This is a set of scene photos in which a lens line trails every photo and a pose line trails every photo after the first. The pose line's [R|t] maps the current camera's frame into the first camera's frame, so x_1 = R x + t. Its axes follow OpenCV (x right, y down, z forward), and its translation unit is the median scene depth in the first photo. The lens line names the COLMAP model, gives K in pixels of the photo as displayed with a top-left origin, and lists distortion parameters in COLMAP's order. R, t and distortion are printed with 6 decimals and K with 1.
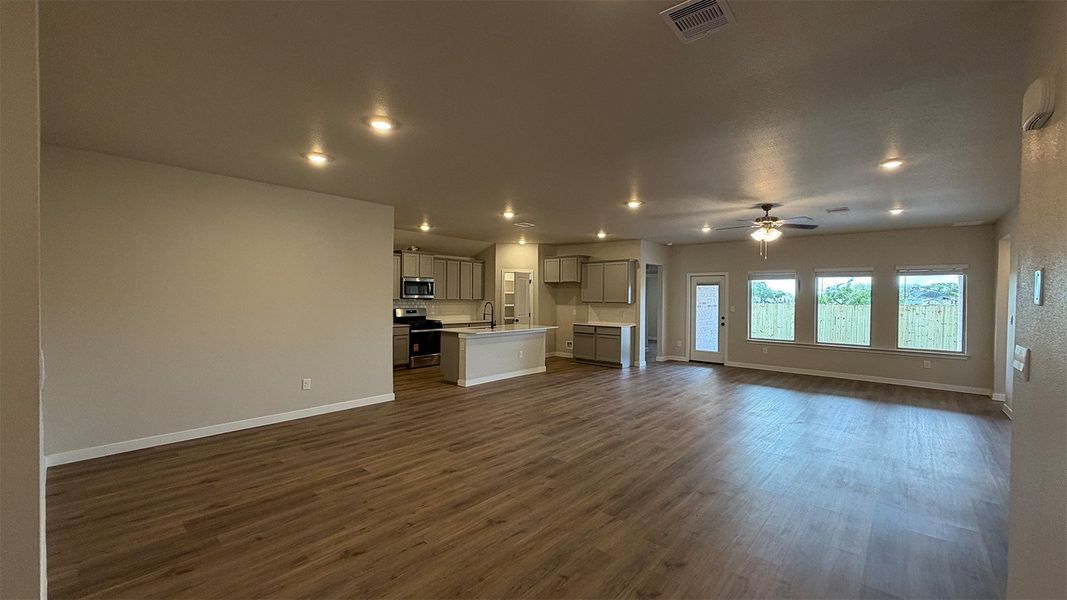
lens RADIAL K [[424.8, 0, 528.9], [0, 424.8, 298.9], [0, 0, 1]] dist [-0.000925, 0.000004]
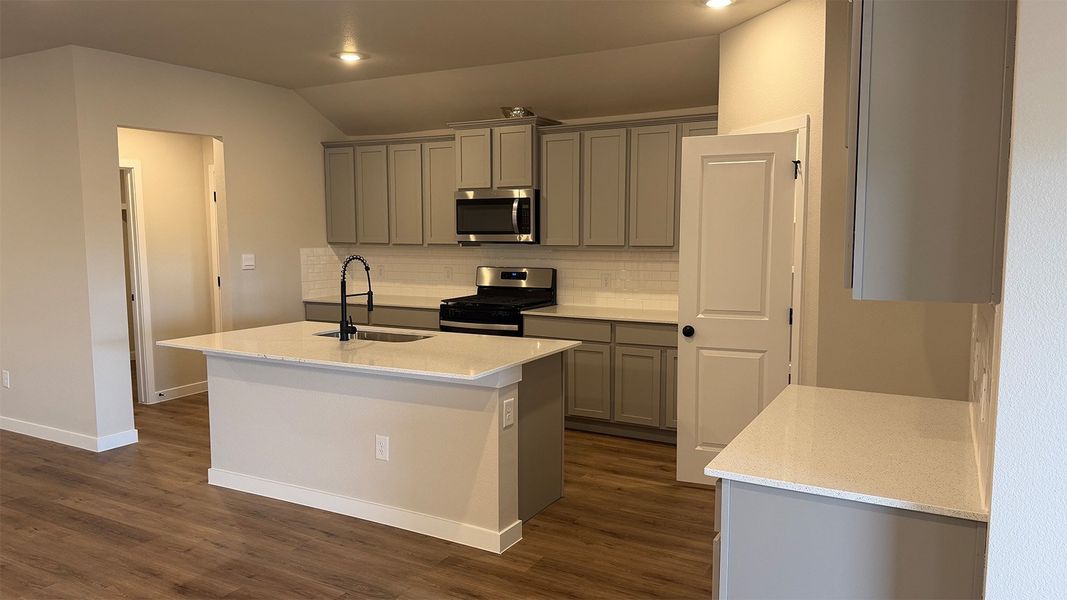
lens RADIAL K [[738.0, 0, 532.8], [0, 738.0, 313.7], [0, 0, 1]] dist [0.077497, 0.000178]
pose [[0.212420, 0.103145, -0.971720, 0.403543], [-0.002786, 0.994473, 0.104952, -0.006898], [0.977175, -0.019586, 0.211533, 0.859603]]
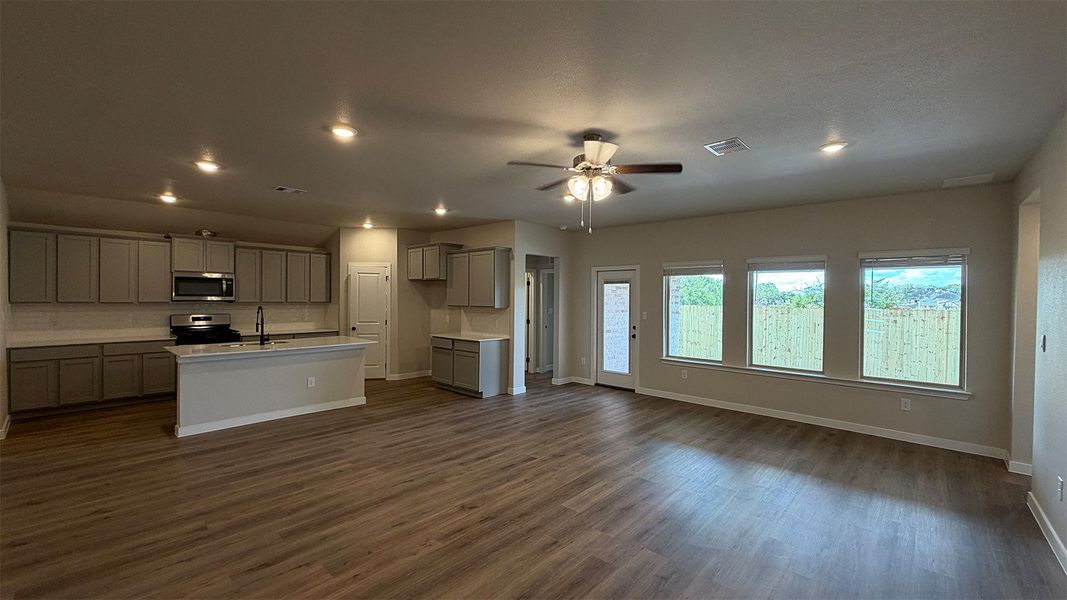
lens RADIAL K [[424.8, 0, 528.9], [0, 424.8, 298.9], [0, 0, 1]] dist [-0.000925, 0.000004]
pose [[0.999757, 0.001074, -0.022009, 0.303090], [-0.001128, 0.999996, -0.002423, -0.003081], [0.022006, 0.002447, 0.999755, 0.272999]]
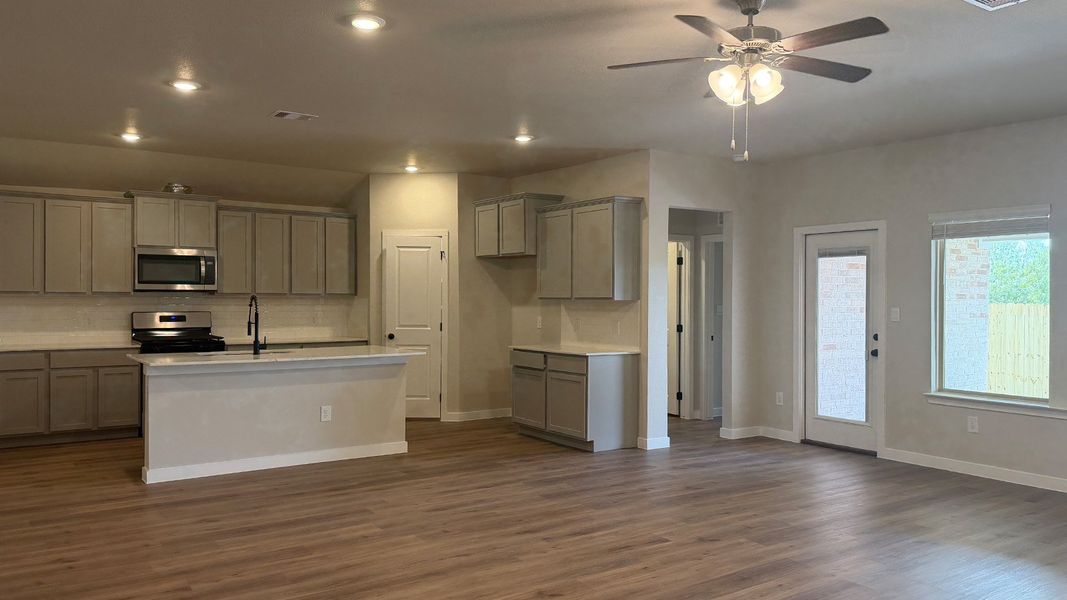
lens RADIAL K [[775.2, 0, 532.9], [0, 775.2, 303.7], [0, 0, 1]] dist [0.116301, -0.189314]
pose [[0.971040, -0.001098, -0.238914, 0.335617], [0.001225, 0.999999, 0.000384, 0.013436], [0.238914, -0.000666, 0.971041, 0.219887]]
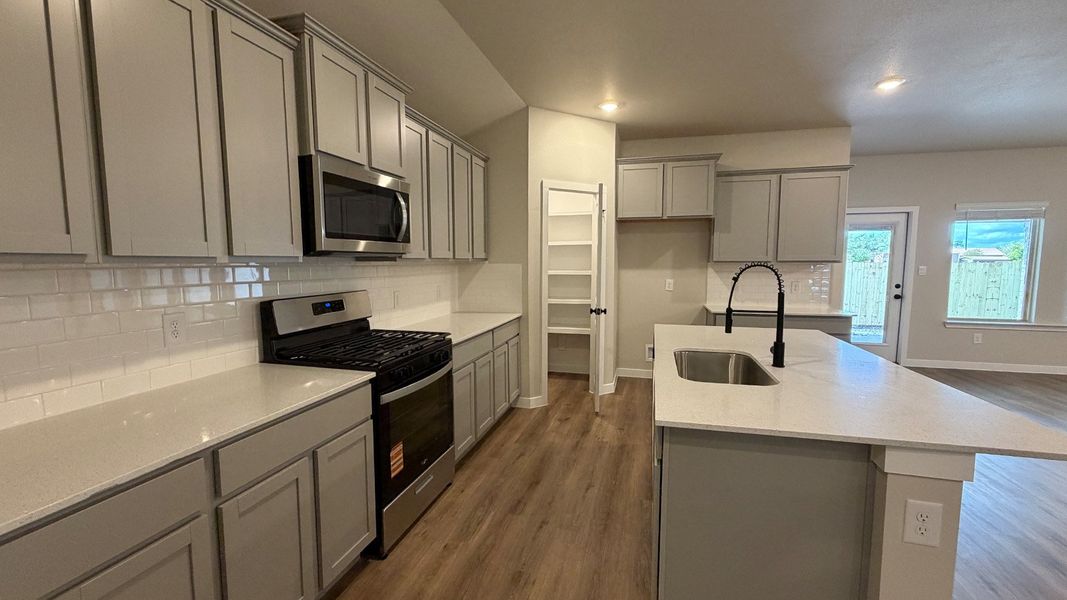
lens RADIAL K [[451.3, 0, 533.5], [0, 451.3, 300.0], [0, 0, 1]] dist [0.000301, 0.000015]
pose [[0.895163, -0.048788, 0.443061, -0.282757], [0.011327, 0.996161, 0.086810, 0.004045], [-0.445595, -0.072690, 0.892279, 0.694483]]
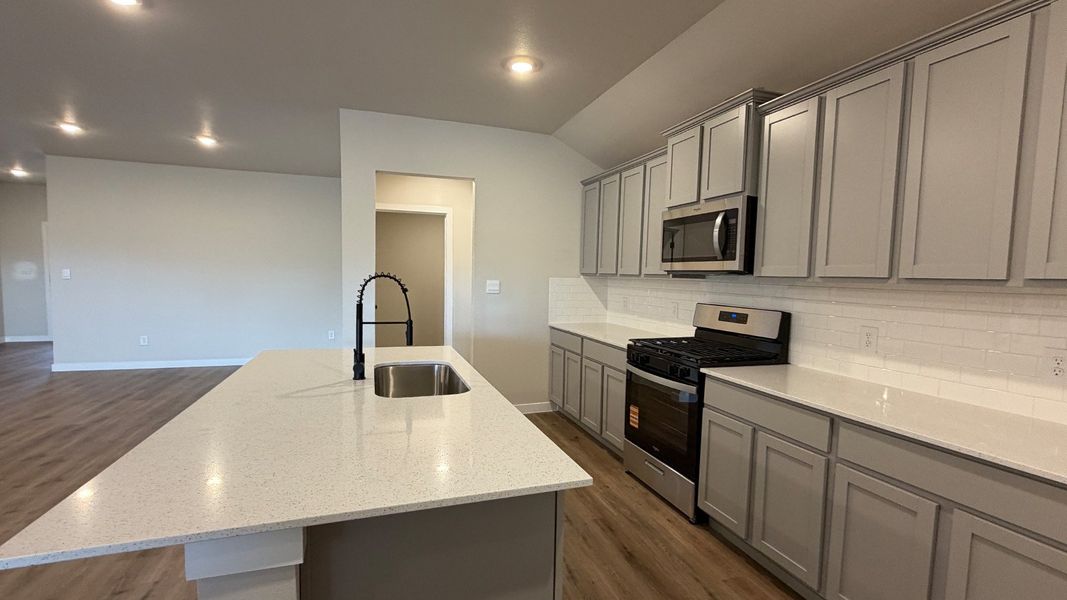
lens RADIAL K [[468.8, 0, 534.6], [0, 468.8, 306.7], [0, 0, 1]] dist [-0.000504, -0.000013]
pose [[-0.486854, 0.041054, -0.872518, 0.085858], [-0.033783, 0.997262, 0.065774, 0.005309], [0.872830, 0.061499, -0.484135, 1.026269]]
